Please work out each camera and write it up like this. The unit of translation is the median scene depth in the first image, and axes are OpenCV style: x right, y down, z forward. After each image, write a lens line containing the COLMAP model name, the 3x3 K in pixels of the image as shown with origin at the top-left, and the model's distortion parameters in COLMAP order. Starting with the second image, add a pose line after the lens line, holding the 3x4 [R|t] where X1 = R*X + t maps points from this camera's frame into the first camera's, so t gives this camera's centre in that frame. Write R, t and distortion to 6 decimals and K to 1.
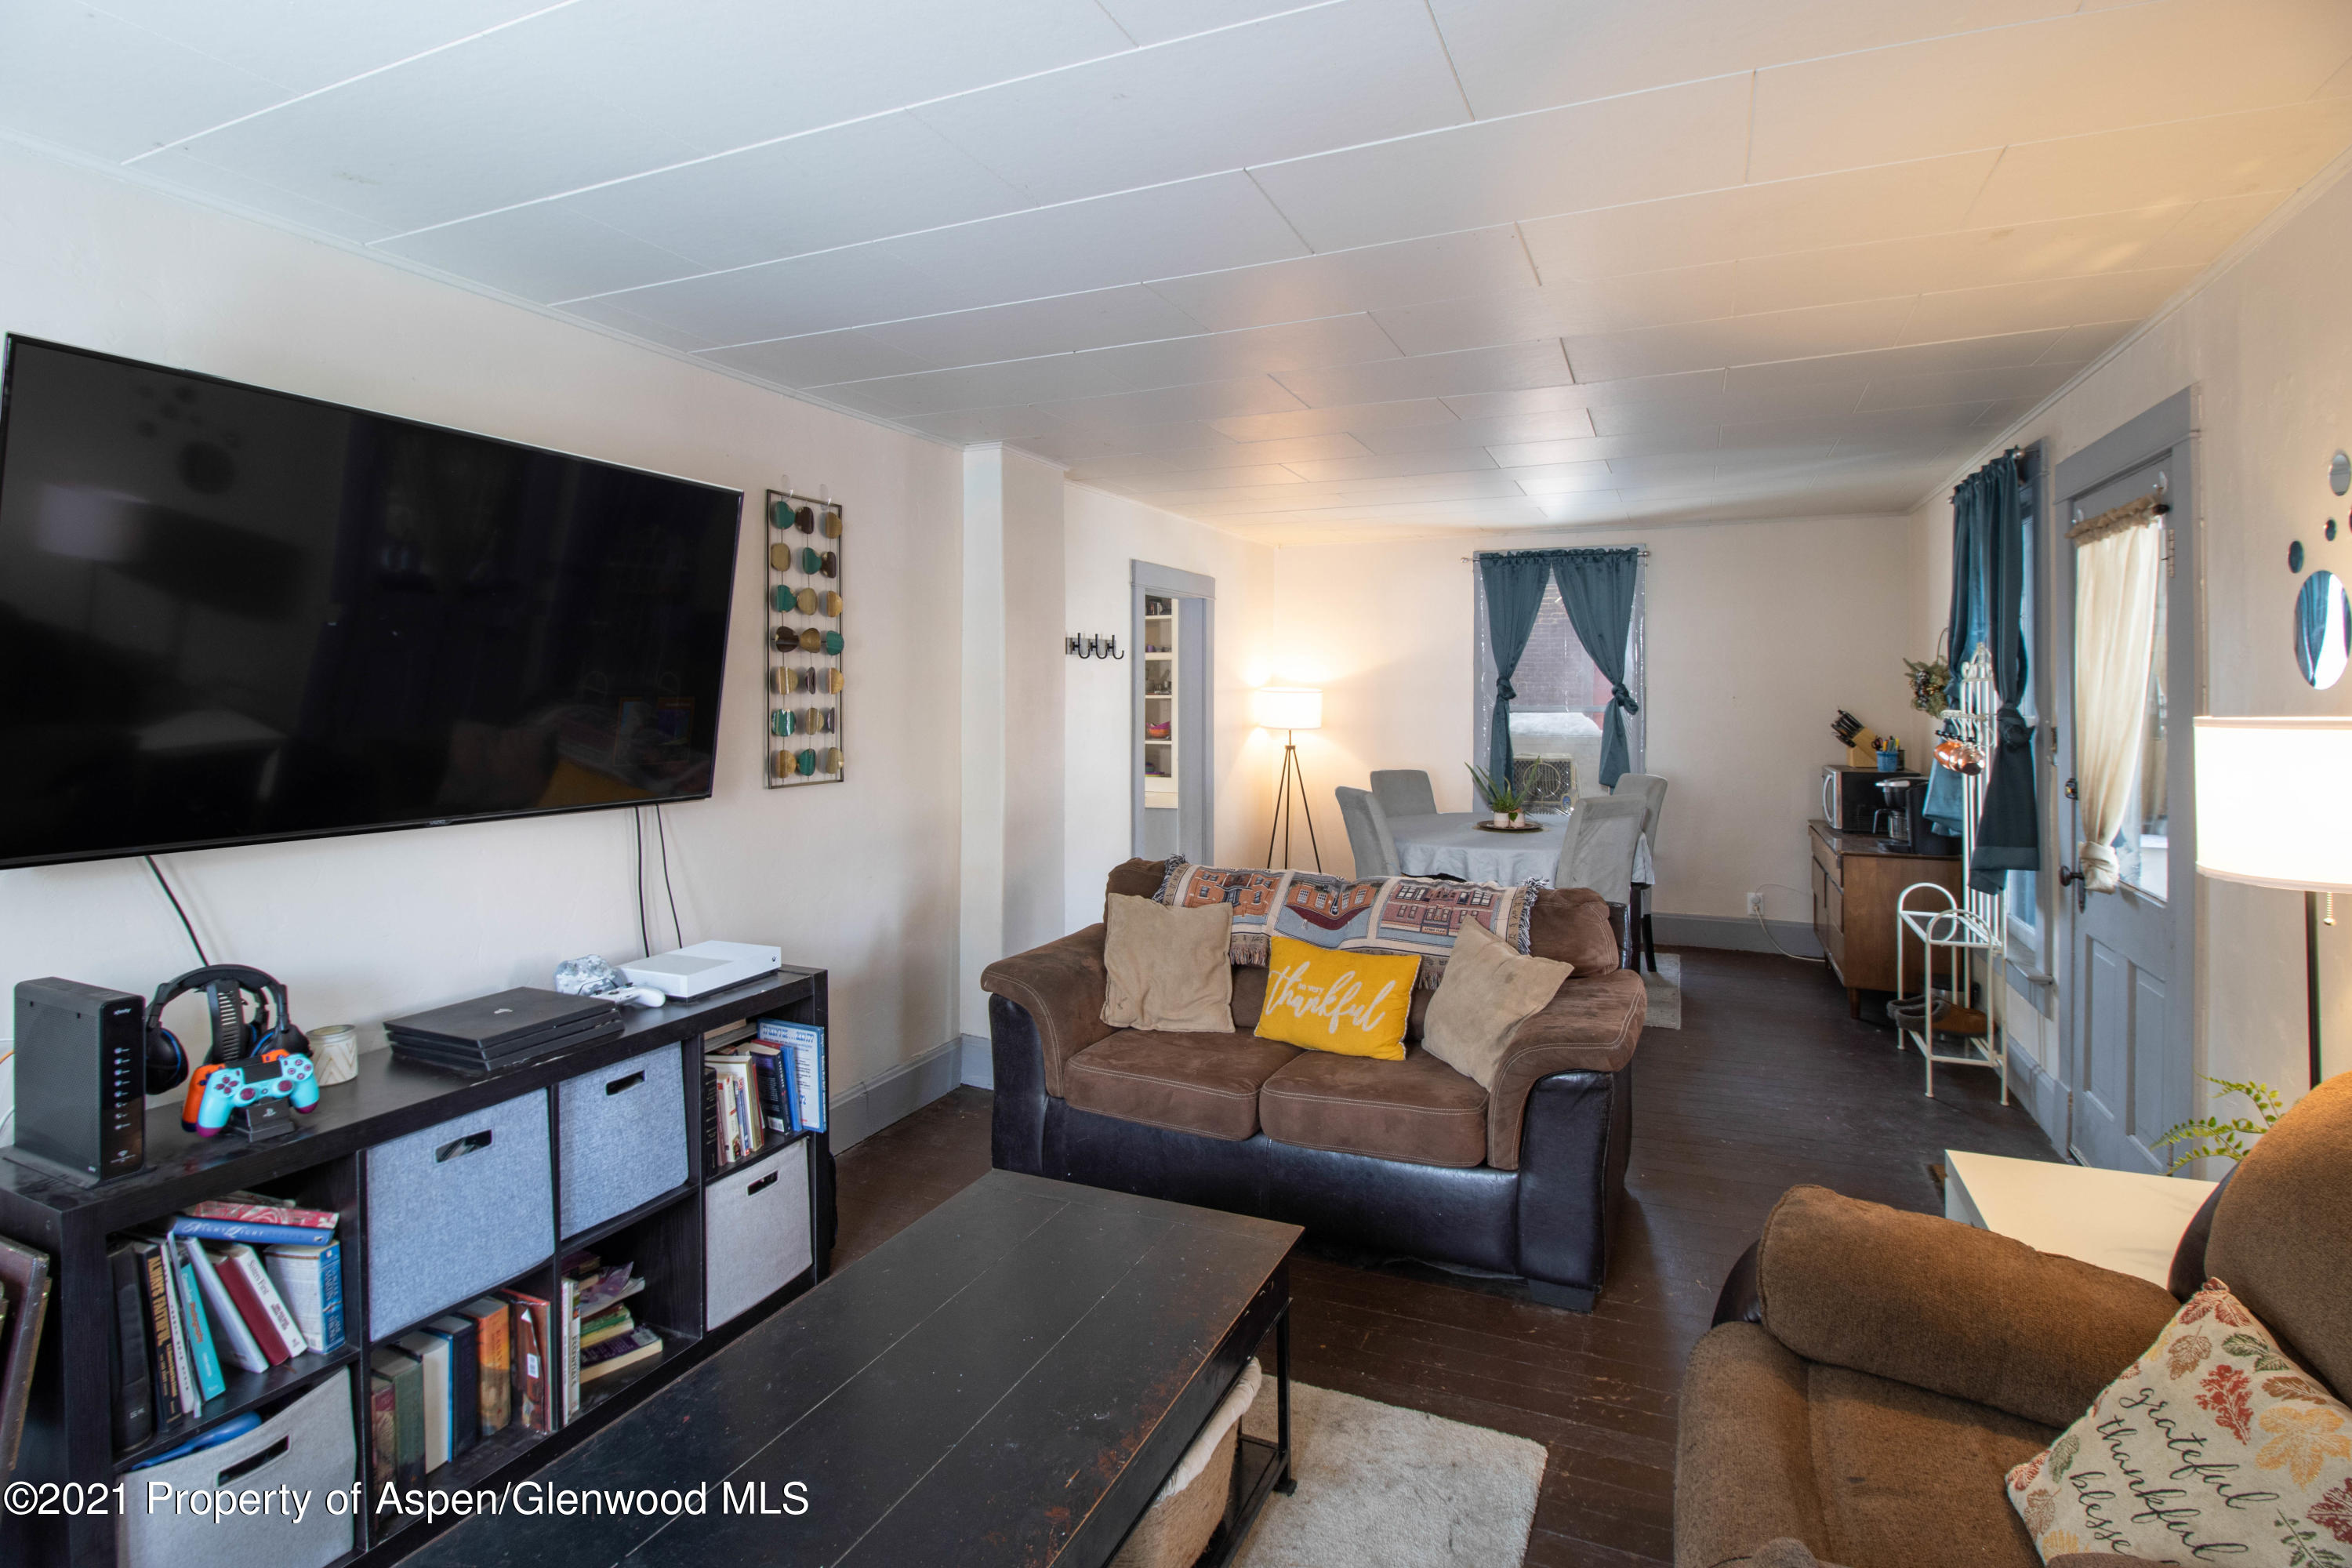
lens RADIAL K [[1153.7, 0, 1176.8], [0, 1153.7, 694.3], [0, 0, 1]] dist [-0.000091, -0.000023]
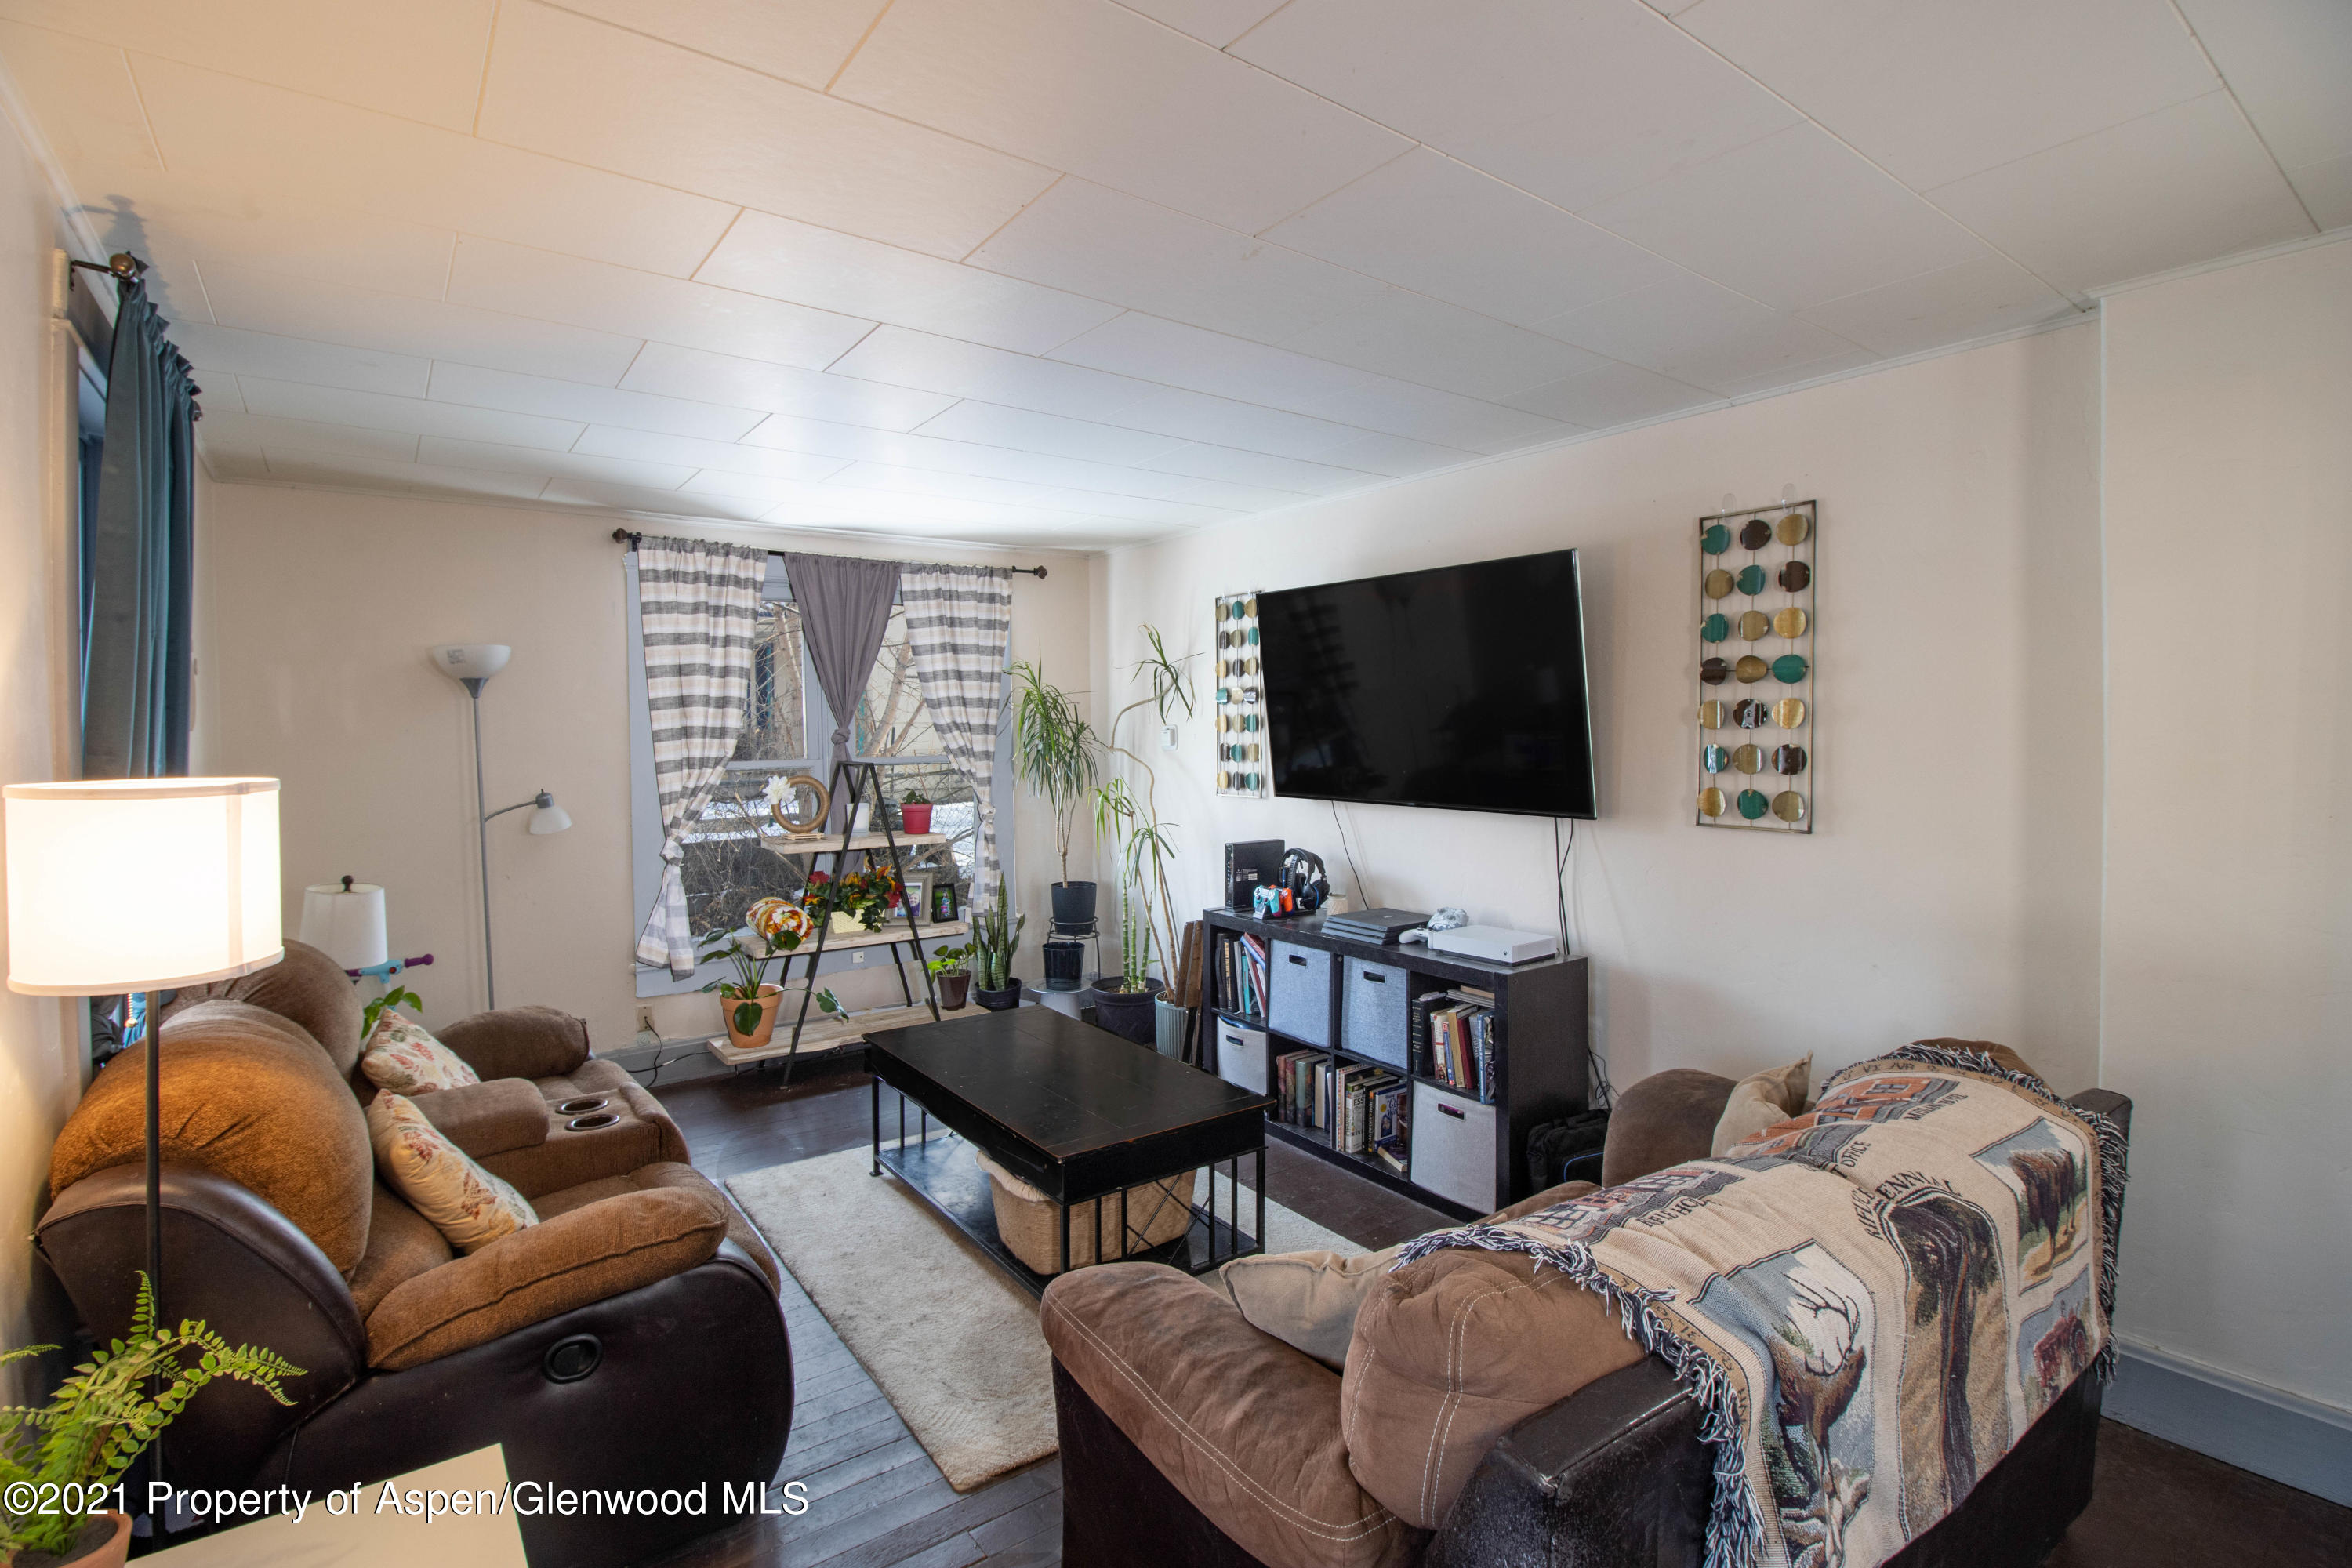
lens RADIAL K [[1124.8, 0, 1176.0], [0, 1124.8, 784.0], [0, 0, 1]] dist [-0.000139, -0.000025]
pose [[-0.493753, 0.042857, -0.868545, 0.677936], [-0.001171, 0.998751, 0.049948, -0.000448], [0.869601, 0.025679, -0.493086, 1.061036]]
